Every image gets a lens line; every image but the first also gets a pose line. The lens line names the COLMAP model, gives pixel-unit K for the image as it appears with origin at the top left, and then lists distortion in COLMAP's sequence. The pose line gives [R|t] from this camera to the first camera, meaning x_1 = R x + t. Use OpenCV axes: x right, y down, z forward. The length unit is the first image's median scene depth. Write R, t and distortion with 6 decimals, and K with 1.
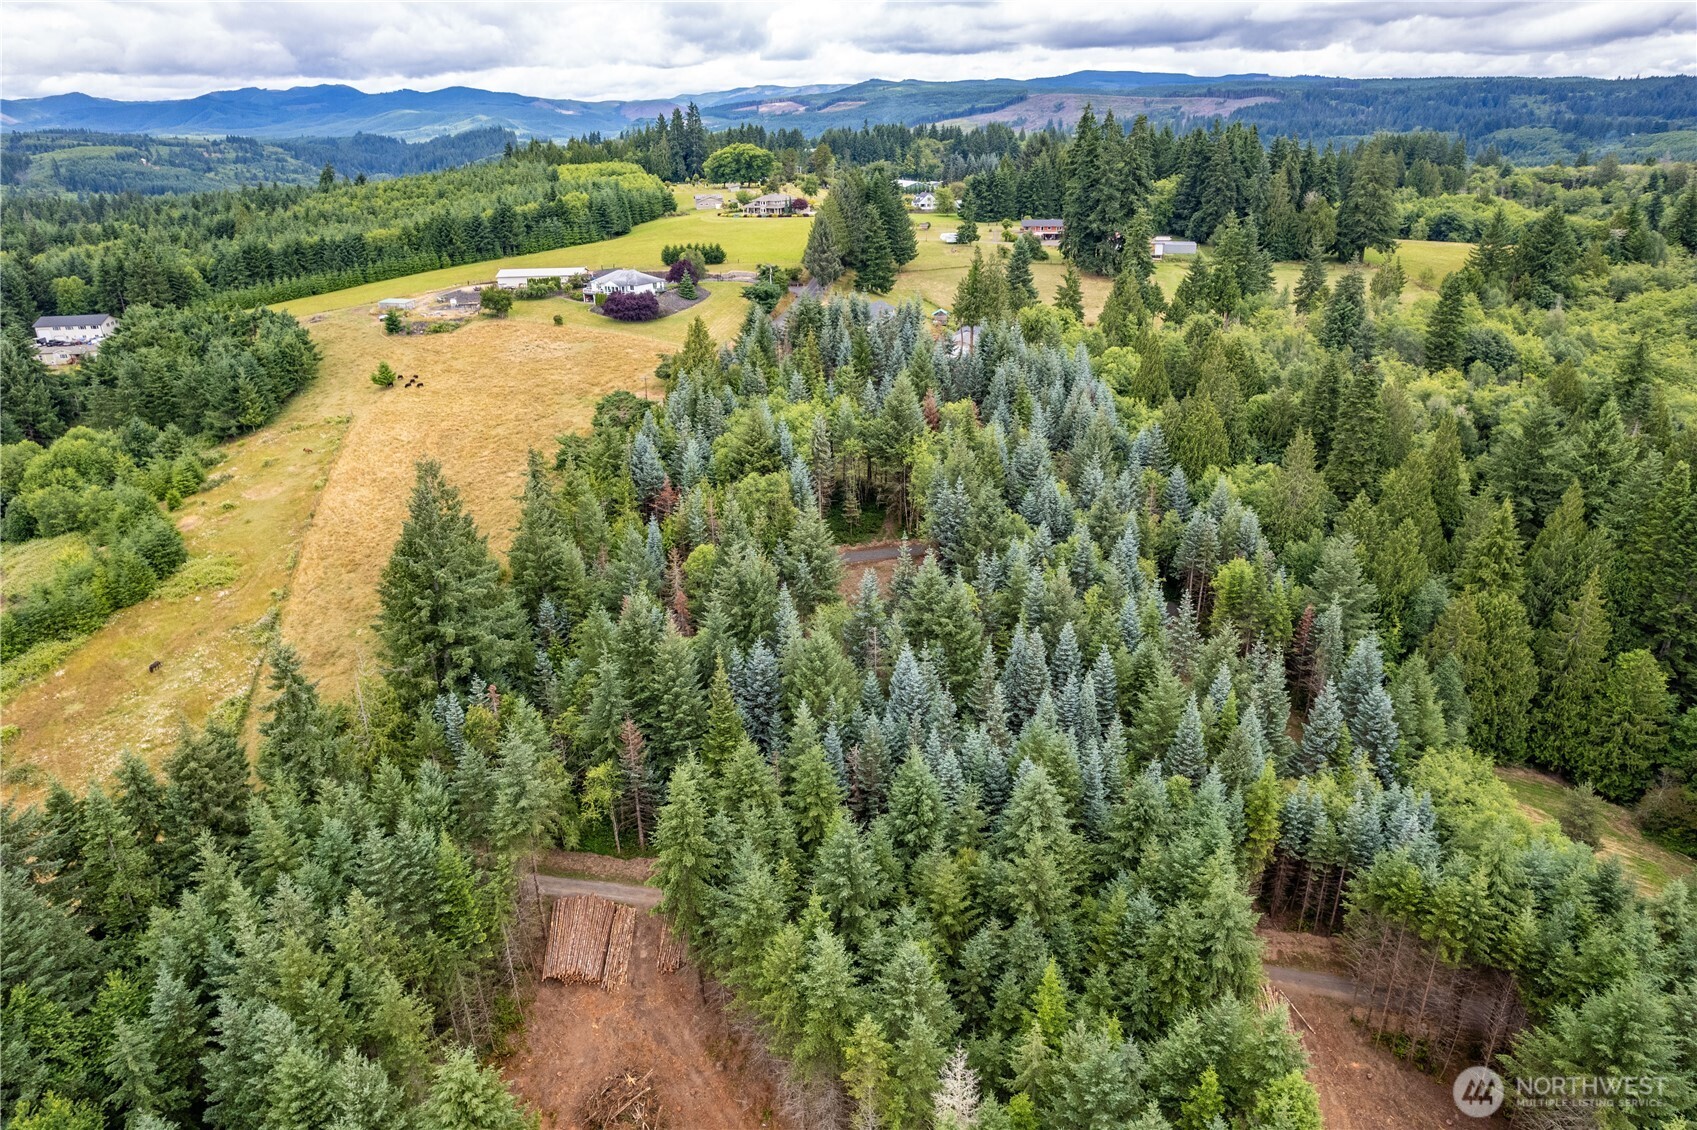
lens RADIAL K [[1120.7, 0, 854.1], [0, 1120.7, 564.6], [0, 0, 1]] dist [-0.076242, 0.067687]
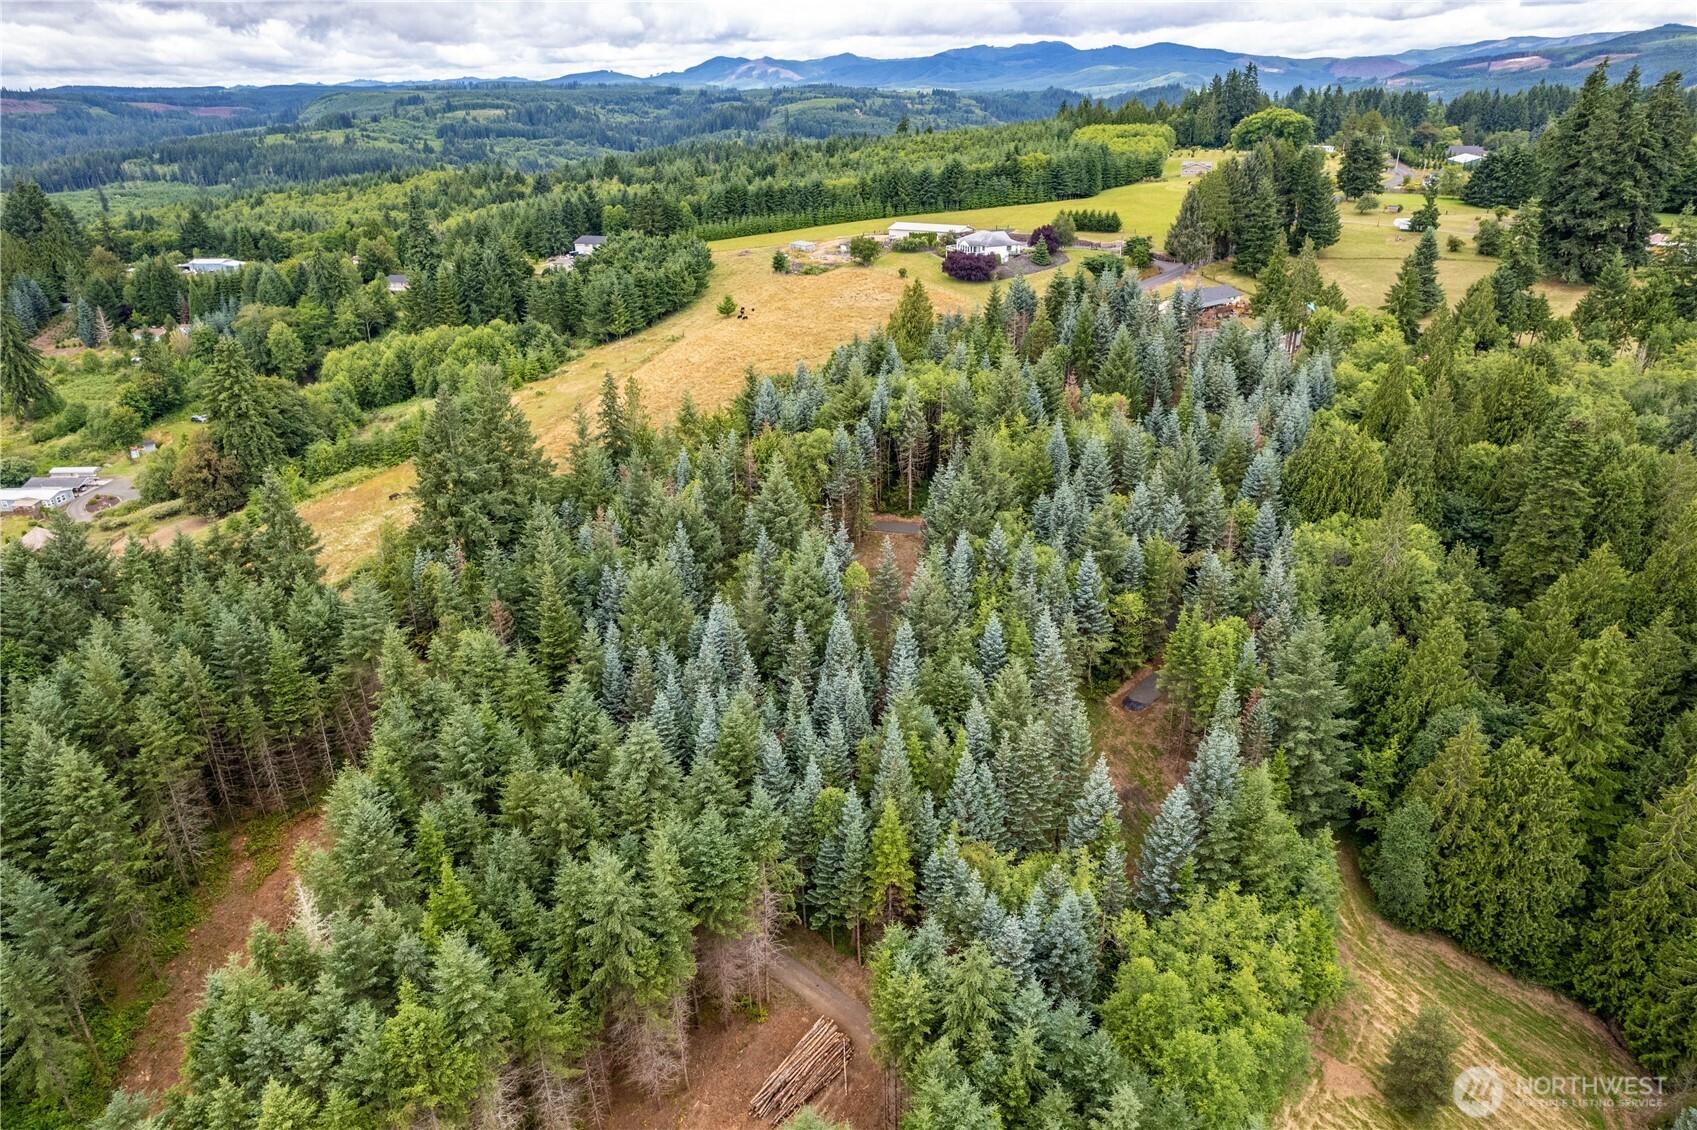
lens RADIAL K [[1120.7, 0, 854.1], [0, 1120.7, 564.6], [0, 0, 1]] dist [-0.076242, 0.067687]
pose [[0.822269, 0.222685, -0.523722, 0.255271], [-0.204388, 0.974422, 0.093422, -0.031175], [0.531130, 0.030224, 0.846751, 0.066086]]
